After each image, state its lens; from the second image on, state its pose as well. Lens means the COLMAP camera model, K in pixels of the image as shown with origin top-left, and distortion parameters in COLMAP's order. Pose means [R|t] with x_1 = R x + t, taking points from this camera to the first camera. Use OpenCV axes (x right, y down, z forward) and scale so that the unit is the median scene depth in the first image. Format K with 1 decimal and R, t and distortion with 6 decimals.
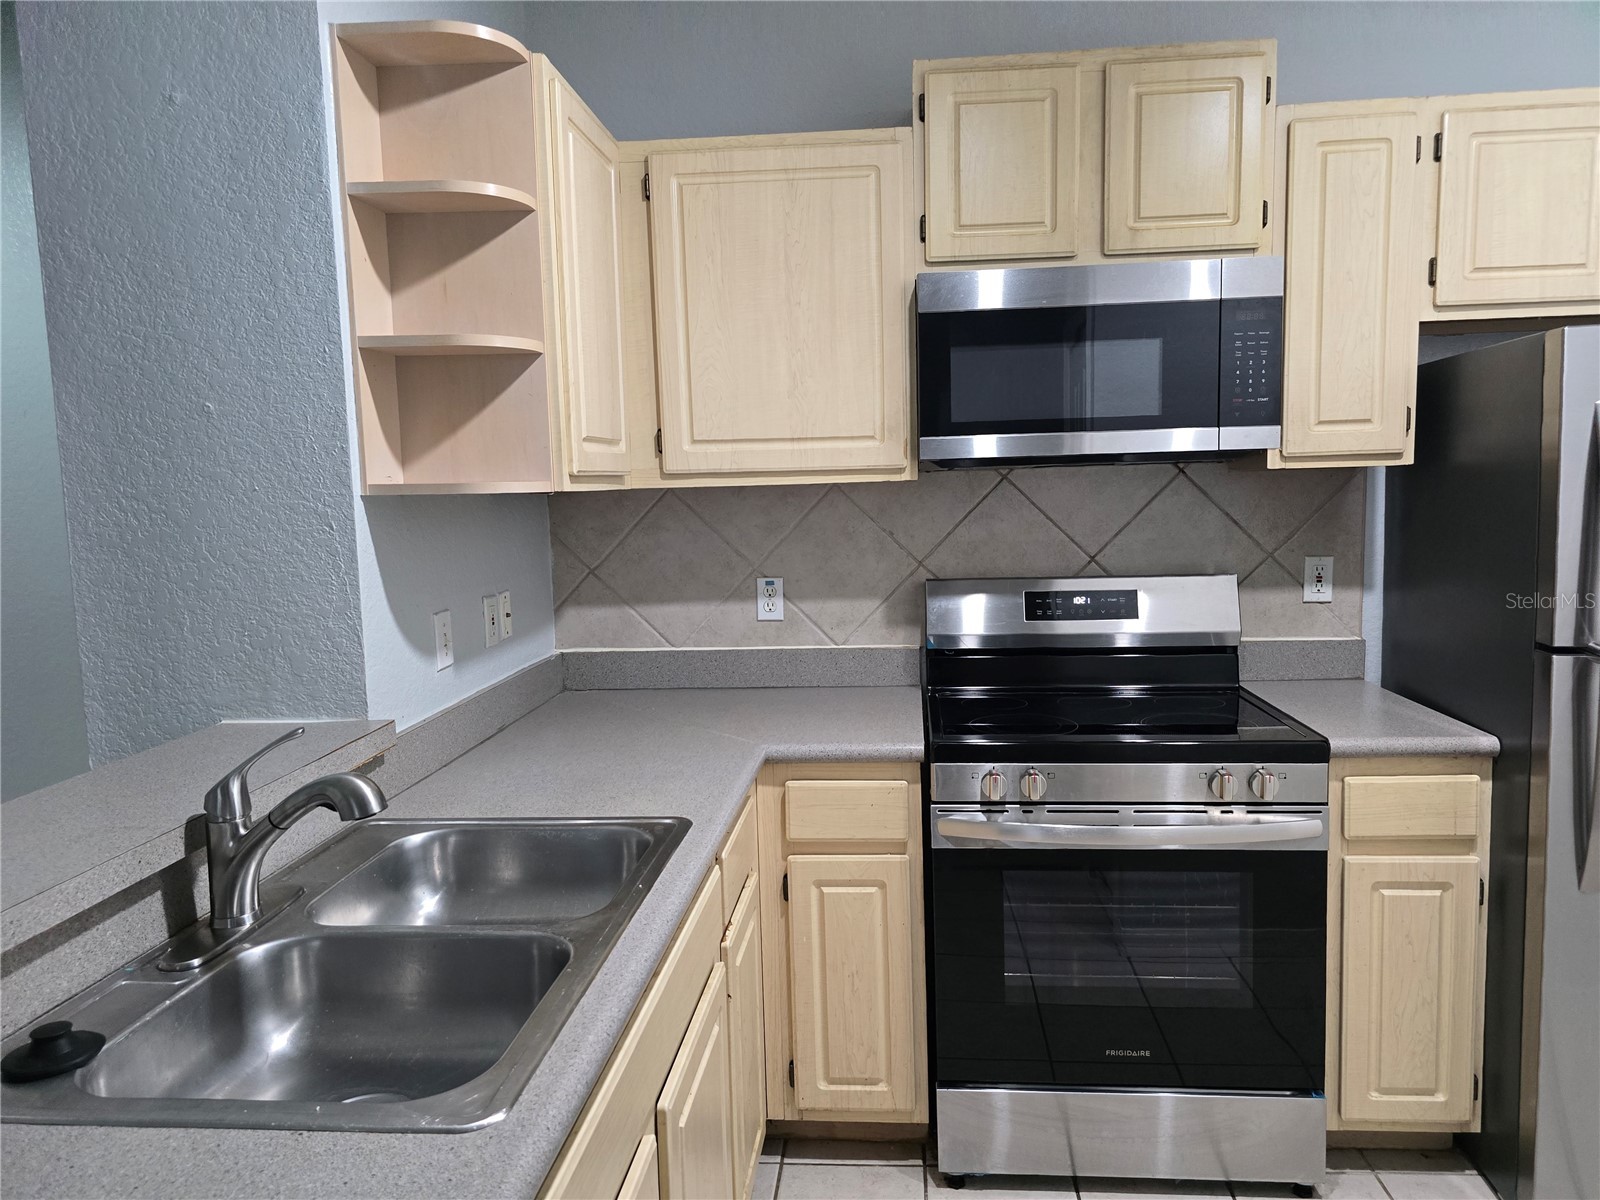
lens RADIAL K [[1108.4, 0, 800.0], [0, 1108.4, 600.0], [0, 0, 1]] dist [0.065742, -0.068566]
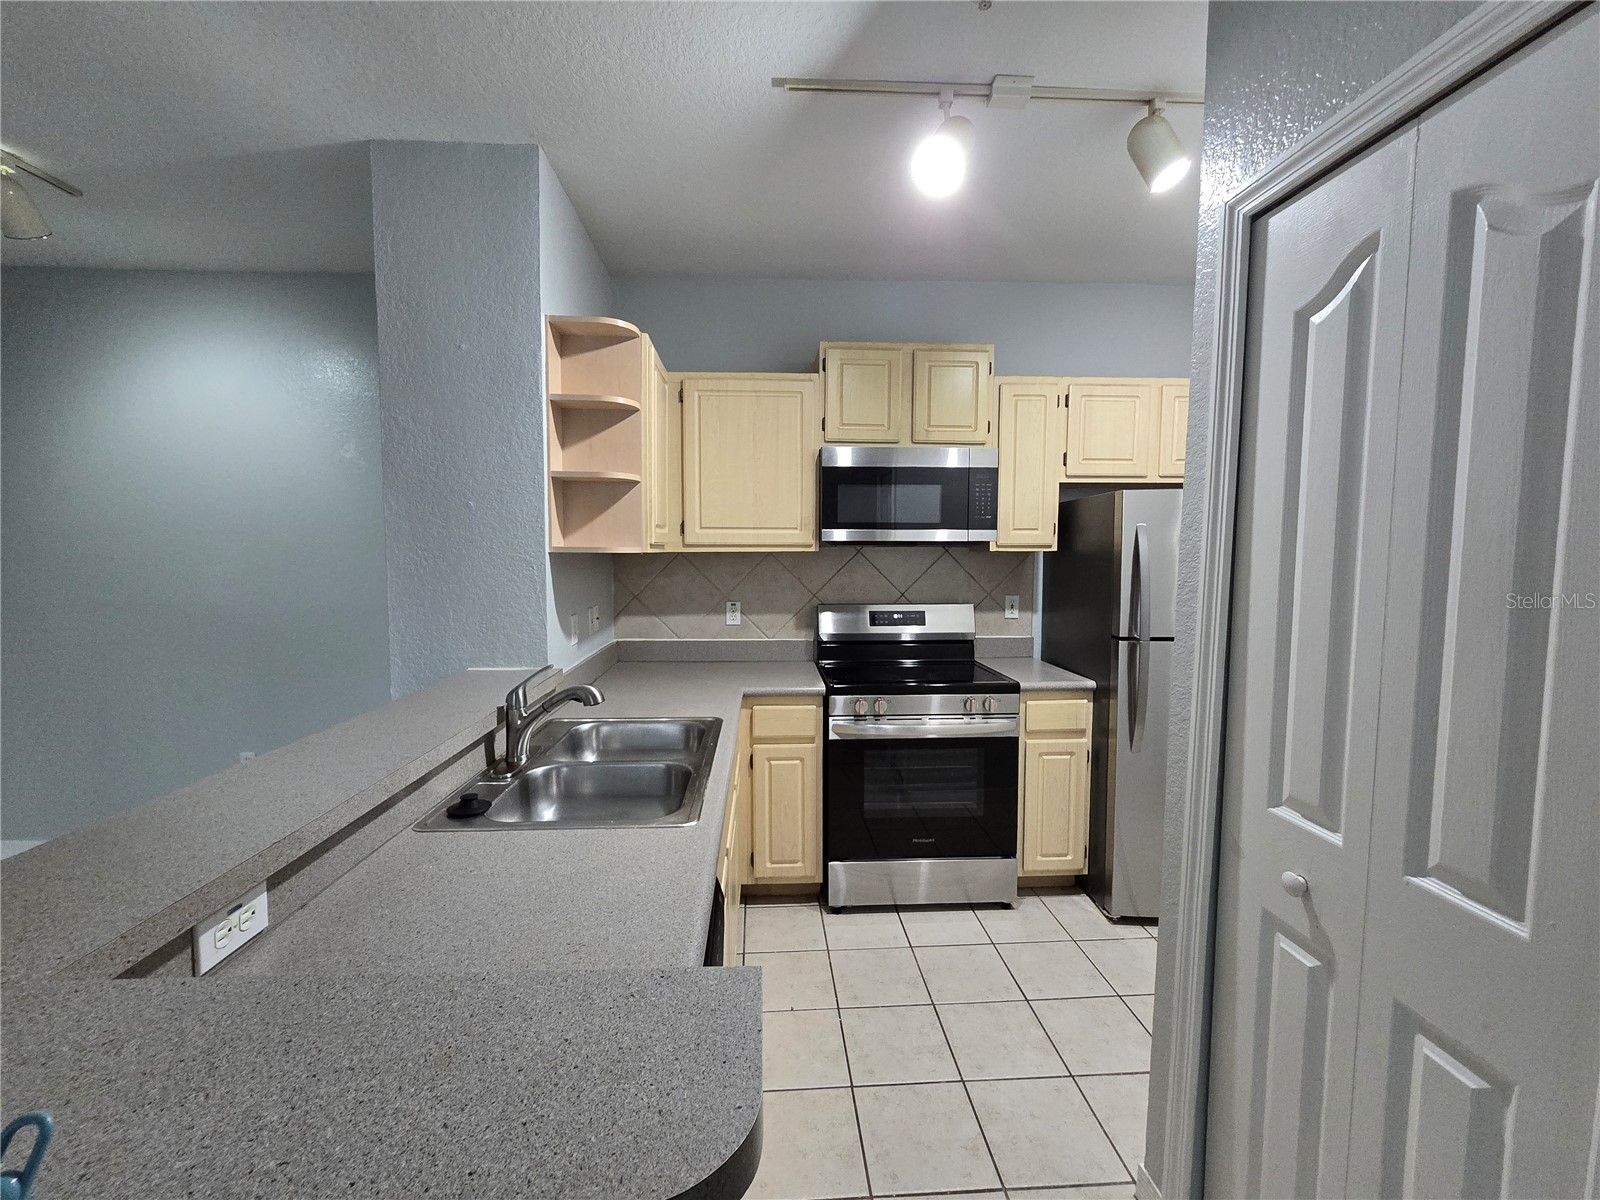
lens RADIAL K [[649.6, 0, 794.4], [0, 649.6, 599.3], [0, 0, 1]] dist [-0.003373, 0.000527]
pose [[0.992018, 0.017191, 0.124916, -0.084004], [-0.012963, 0.999318, -0.034586, 0.016596], [-0.125425, 0.032691, 0.991564, -0.125755]]
